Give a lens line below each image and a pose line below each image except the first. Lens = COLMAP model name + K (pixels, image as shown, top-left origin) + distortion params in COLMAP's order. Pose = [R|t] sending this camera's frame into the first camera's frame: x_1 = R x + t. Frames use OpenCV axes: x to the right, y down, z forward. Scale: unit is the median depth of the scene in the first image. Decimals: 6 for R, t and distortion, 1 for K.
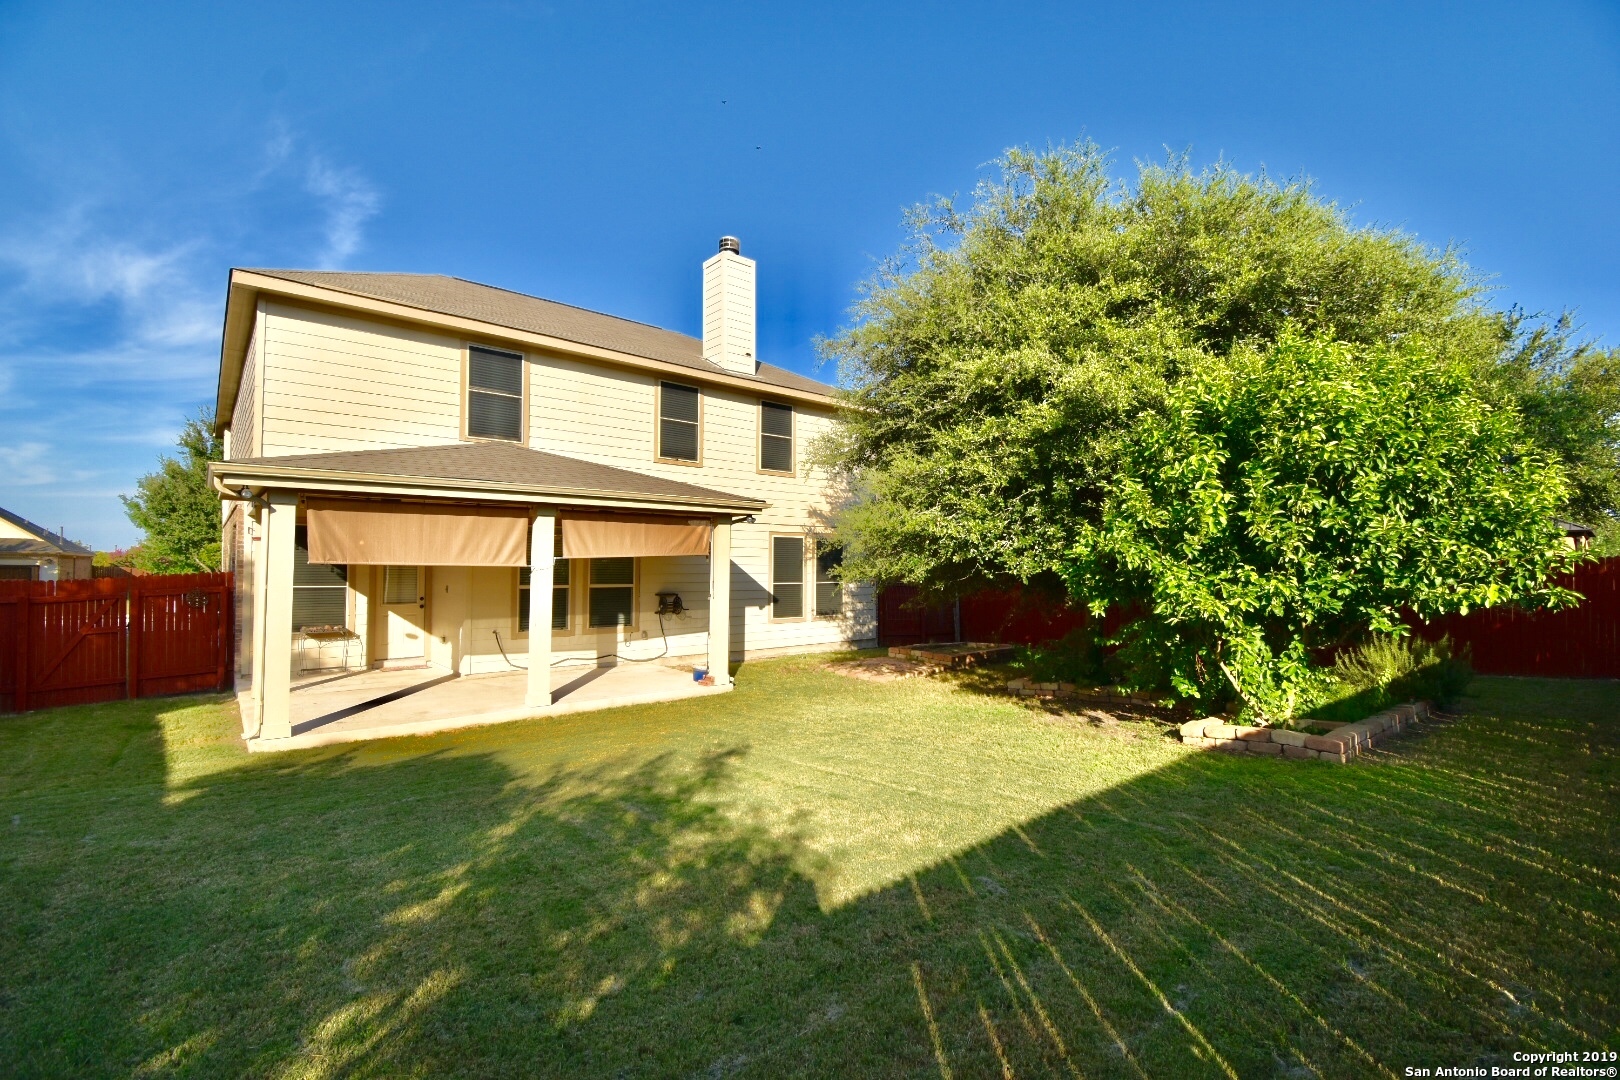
lens RADIAL K [[716.8, 0, 807.4], [0, 716.8, 544.4], [0, 0, 1]] dist [0.009007, -0.017761]
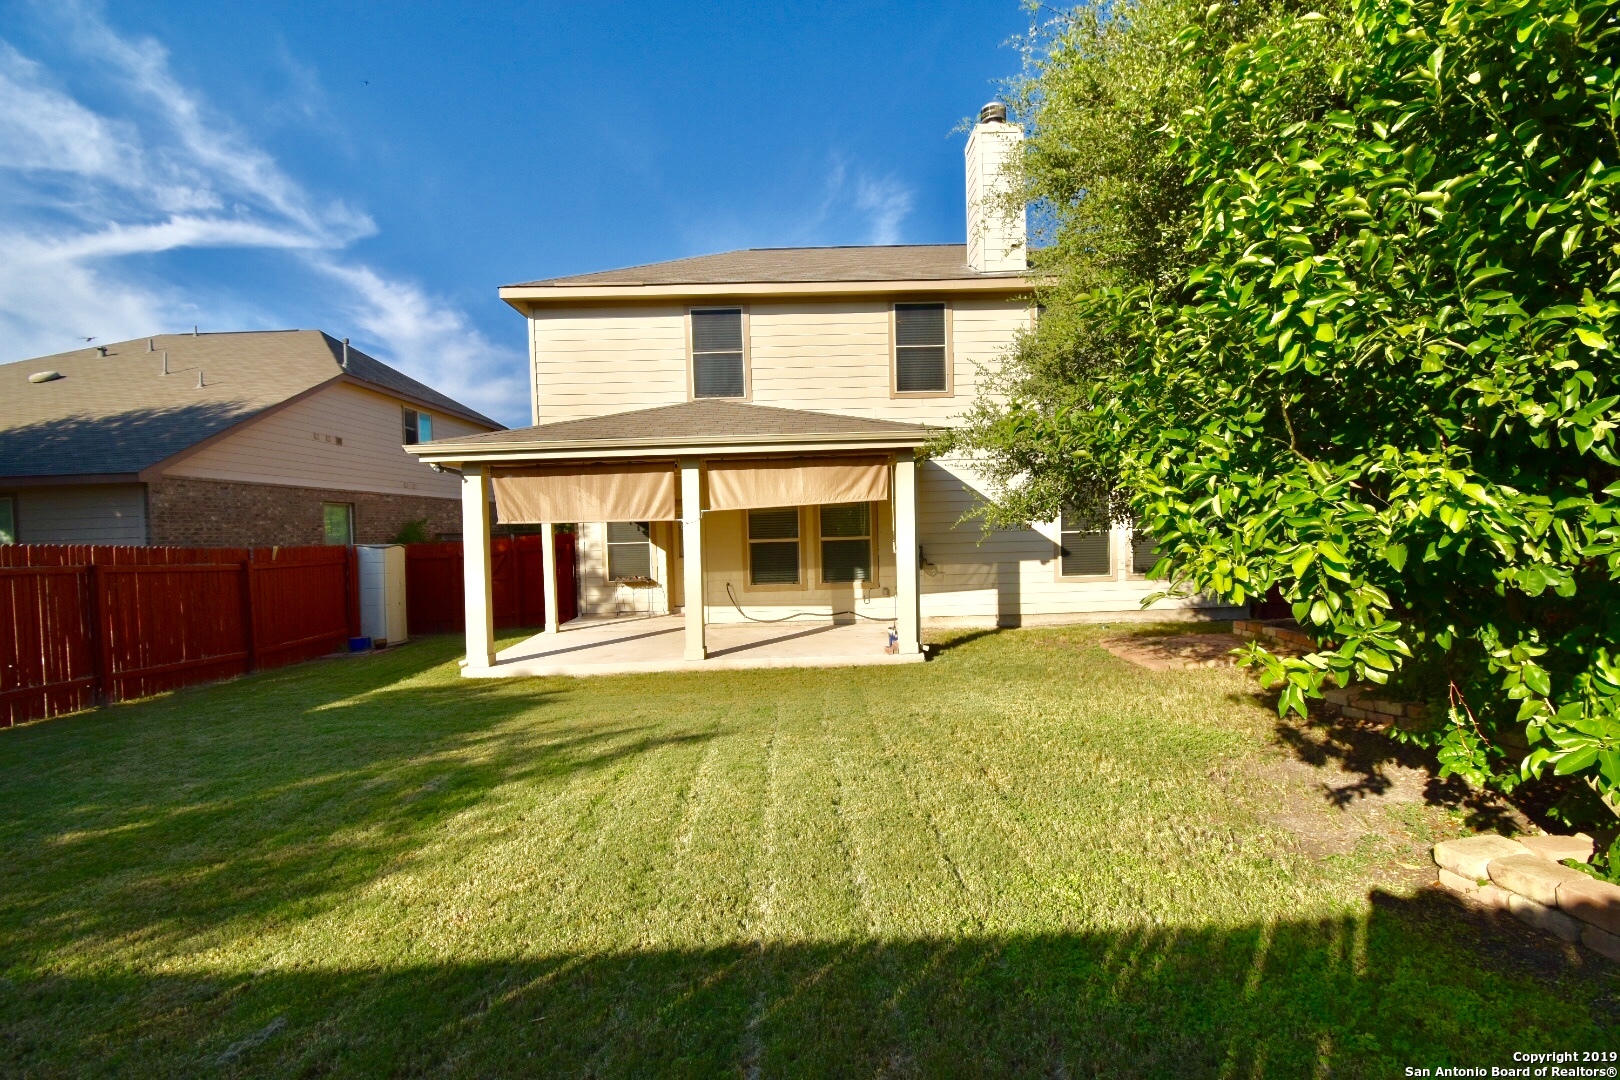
lens RADIAL K [[716.8, 0, 815.2], [0, 716.8, 547.7], [0, 0, 1]] dist [0.009007, -0.017761]
pose [[0.773621, -0.006005, -0.633620, 0.328310], [0.051176, 0.997281, 0.053032, 0.021057], [0.631579, -0.073453, 0.771824, 0.288704]]
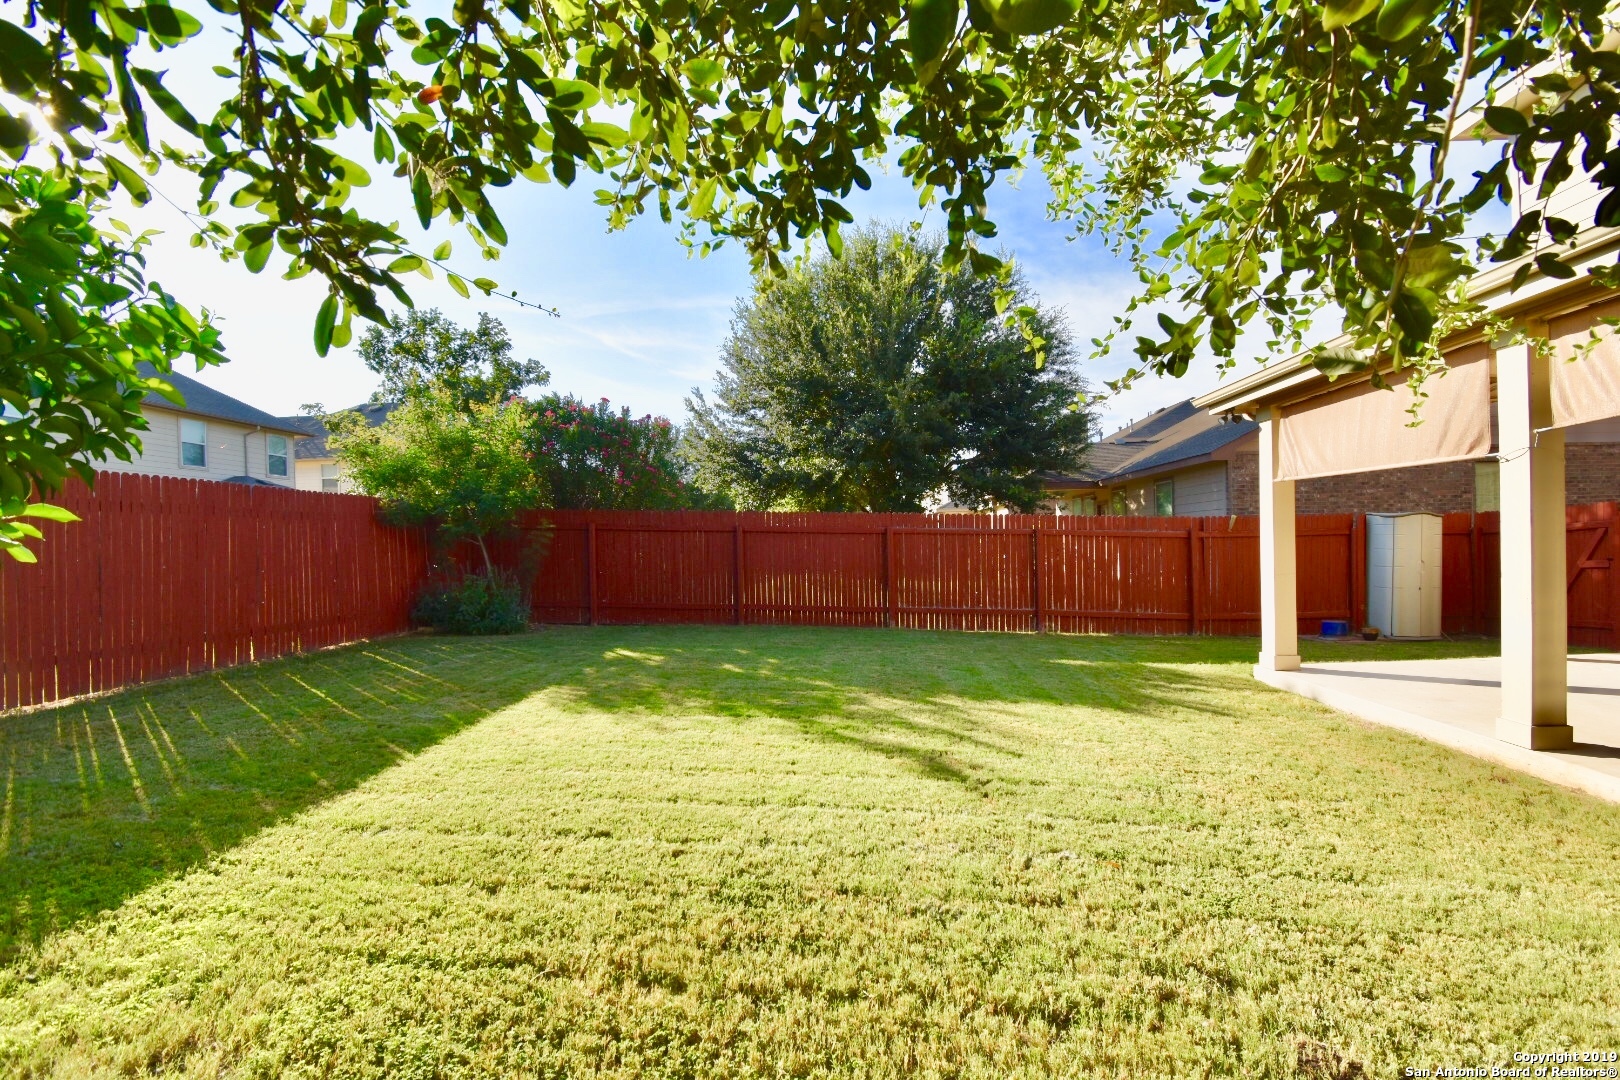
lens RADIAL K [[716.8, 0, 813.3], [0, 716.8, 542.2], [0, 0, 1]] dist [0.009007, -0.017761]
pose [[-0.681200, 0.009723, -0.732033, 0.243721], [0.035261, 0.999187, -0.019541, 0.068579], [0.731248, -0.039124, -0.680989, 0.822669]]
